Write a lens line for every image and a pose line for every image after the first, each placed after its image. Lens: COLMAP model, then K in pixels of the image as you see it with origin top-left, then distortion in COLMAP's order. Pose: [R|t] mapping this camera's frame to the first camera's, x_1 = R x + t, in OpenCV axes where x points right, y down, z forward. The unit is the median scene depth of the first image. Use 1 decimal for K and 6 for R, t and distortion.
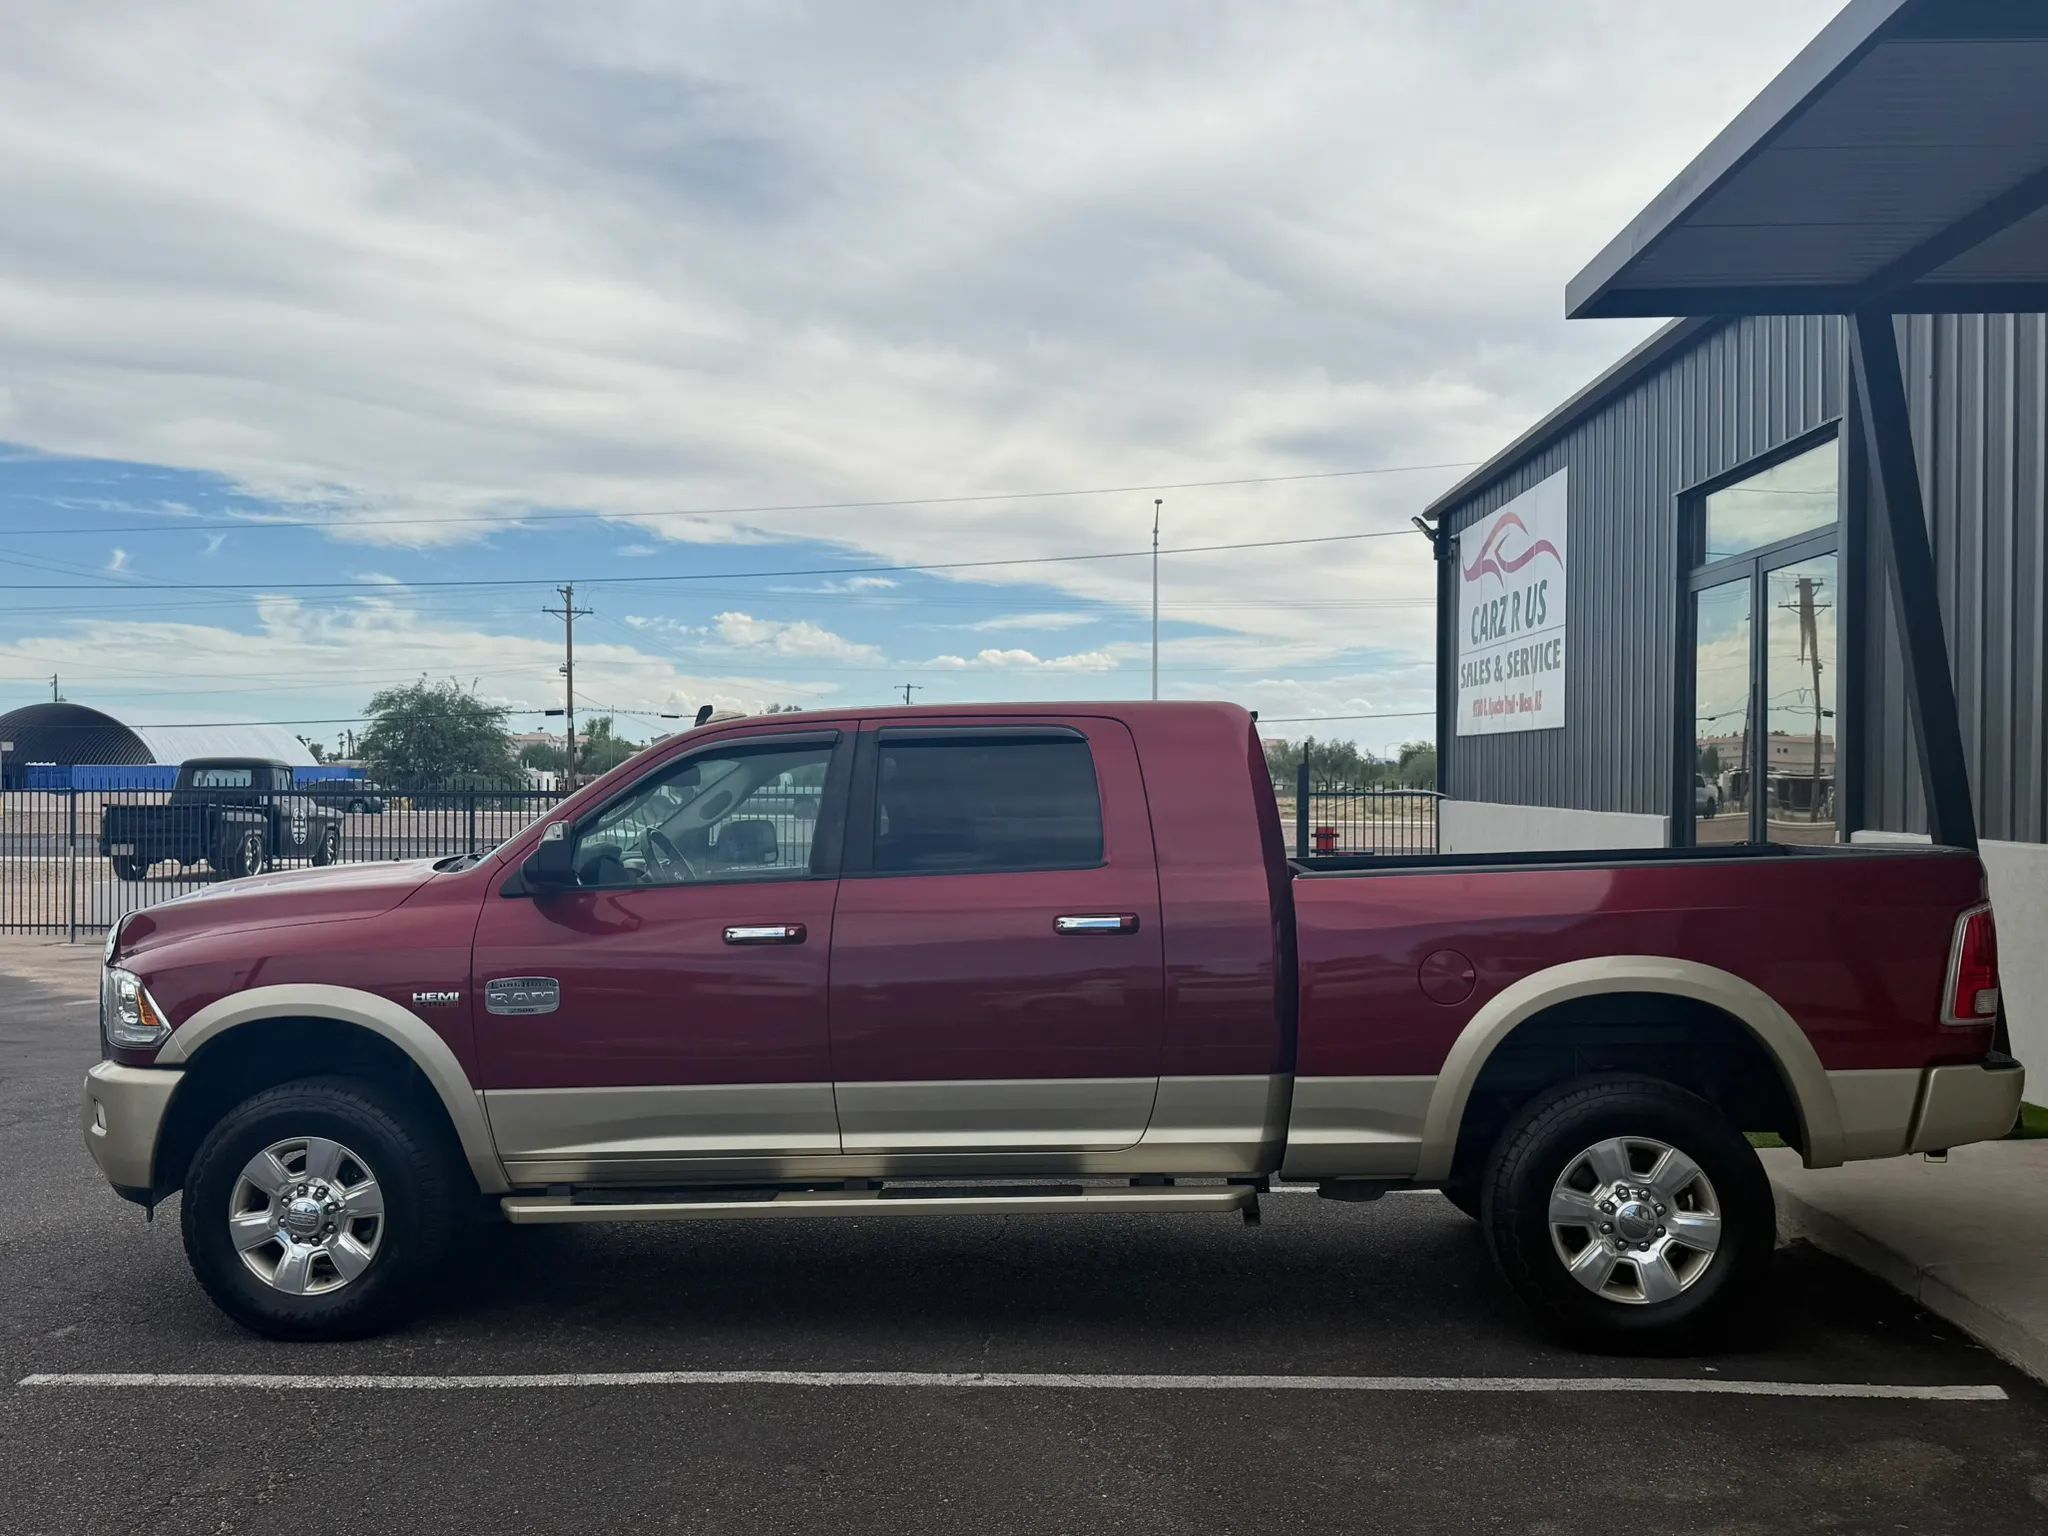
lens RADIAL K [[2004.2, 0, 1030.9], [0, 2004.2, 827.0], [0, 0, 1]] dist [0.001998, 0.000000]
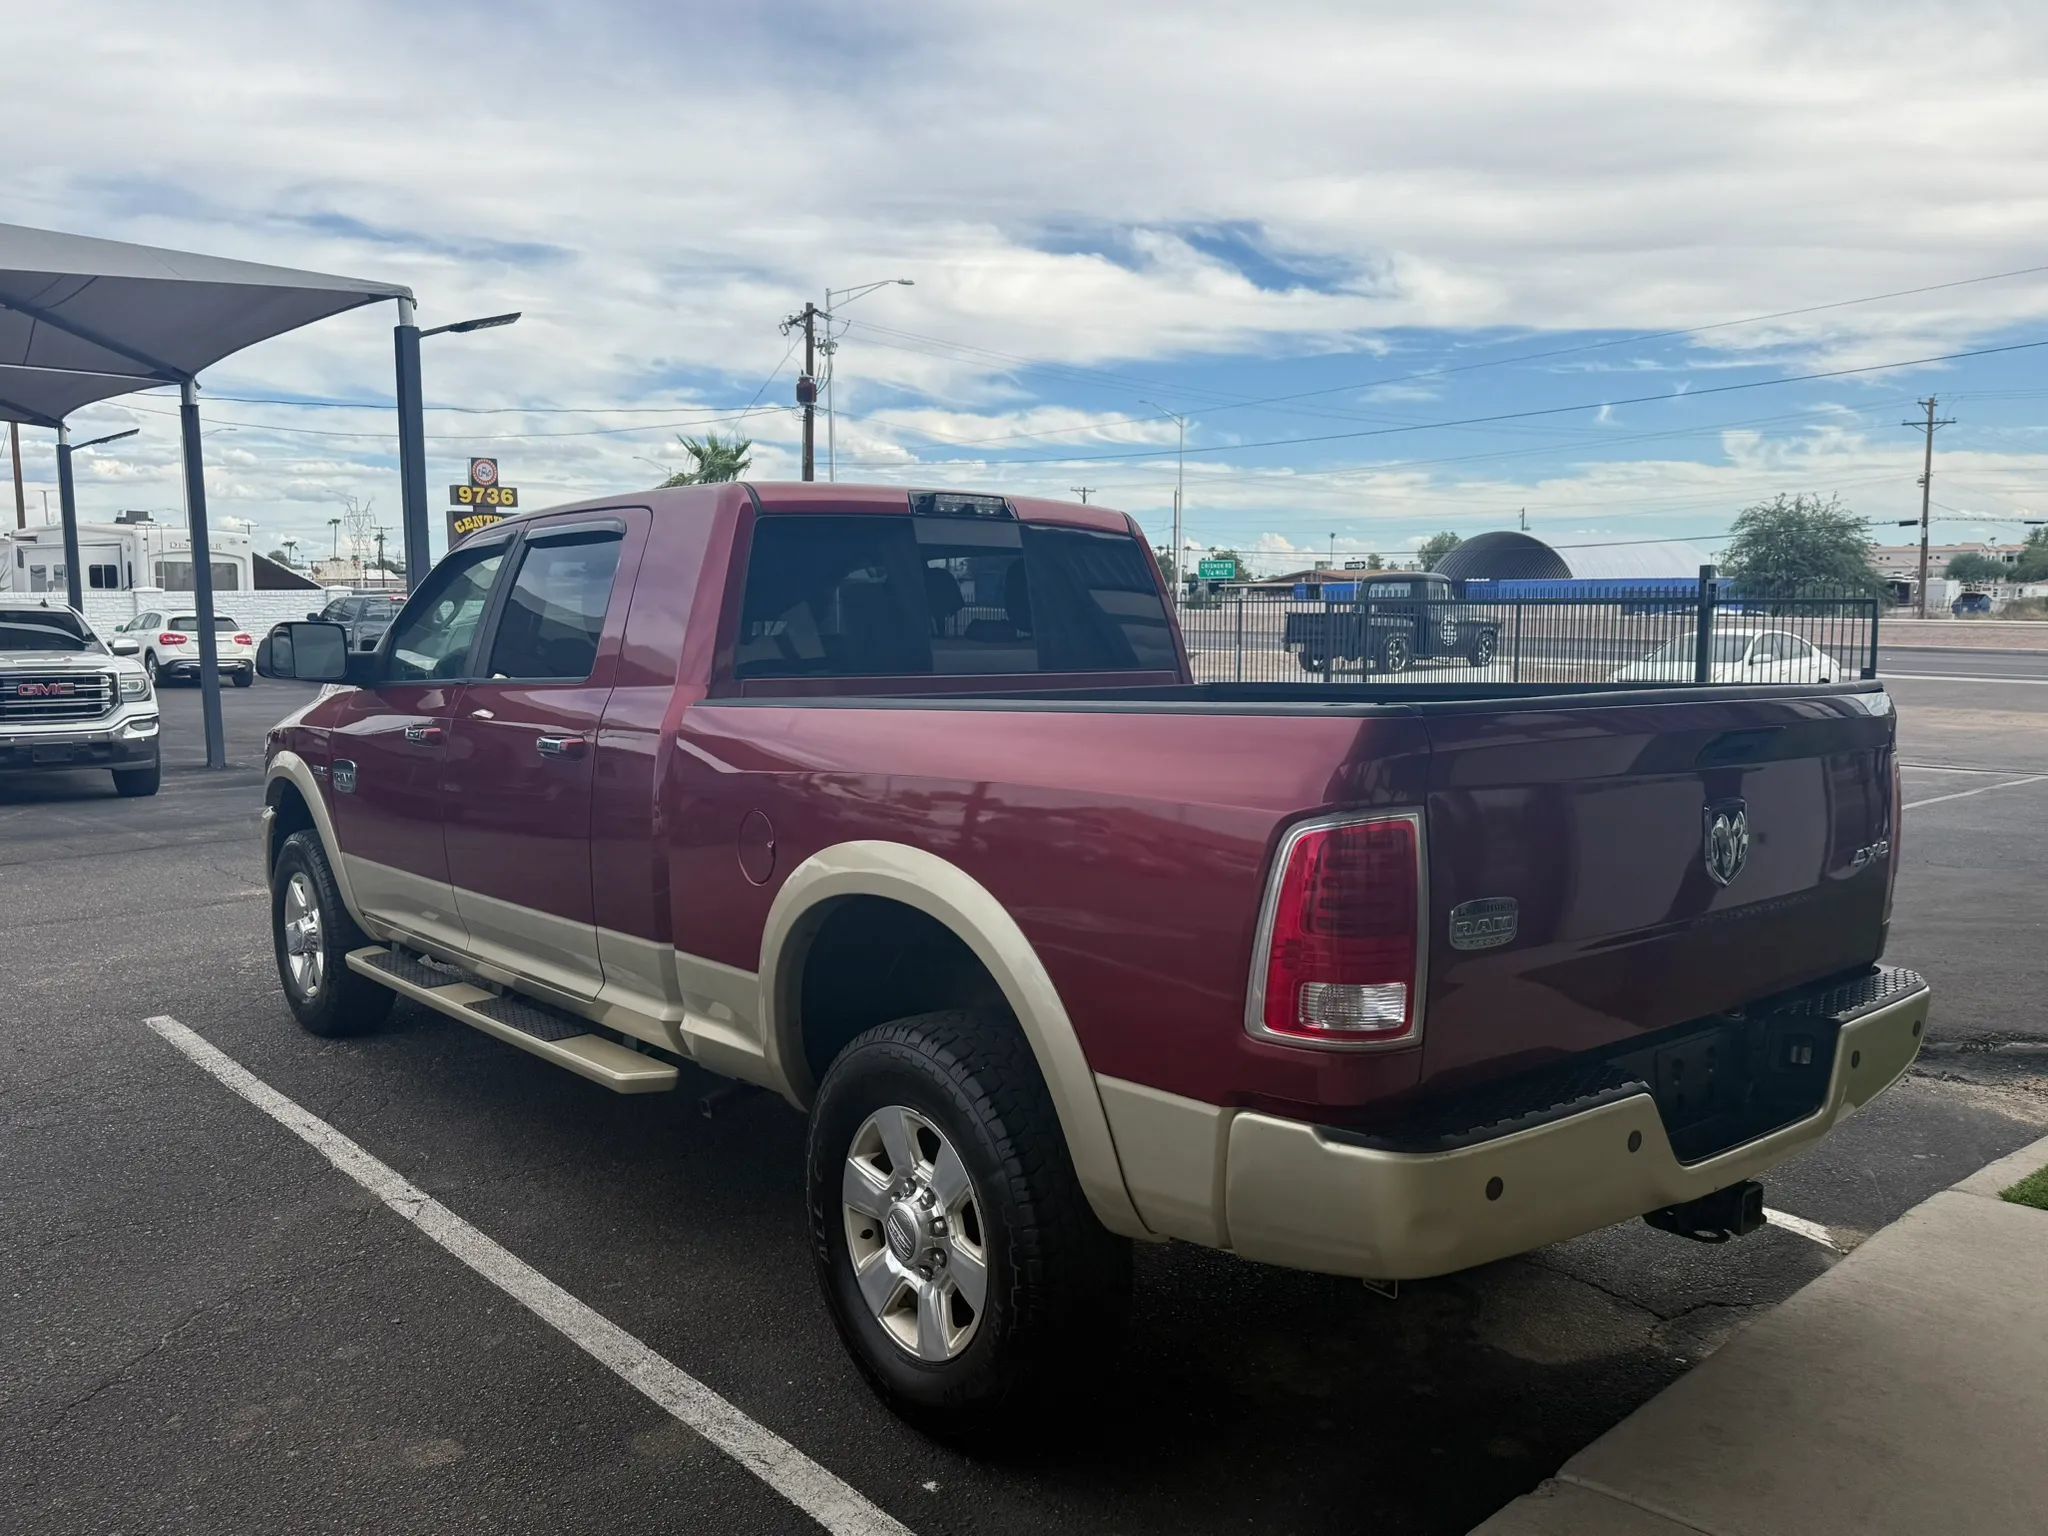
lens RADIAL K [[1633.7, 0, 1030.9], [0, 1633.7, 778.6], [0, 0, 1]] dist [0.006934, -0.005923]
pose [[0.672472, 0.074668, -0.736346, 0.359863], [-0.008069, 0.995578, 0.093586, -0.003778], [0.740078, -0.056993, 0.670102, 0.334610]]
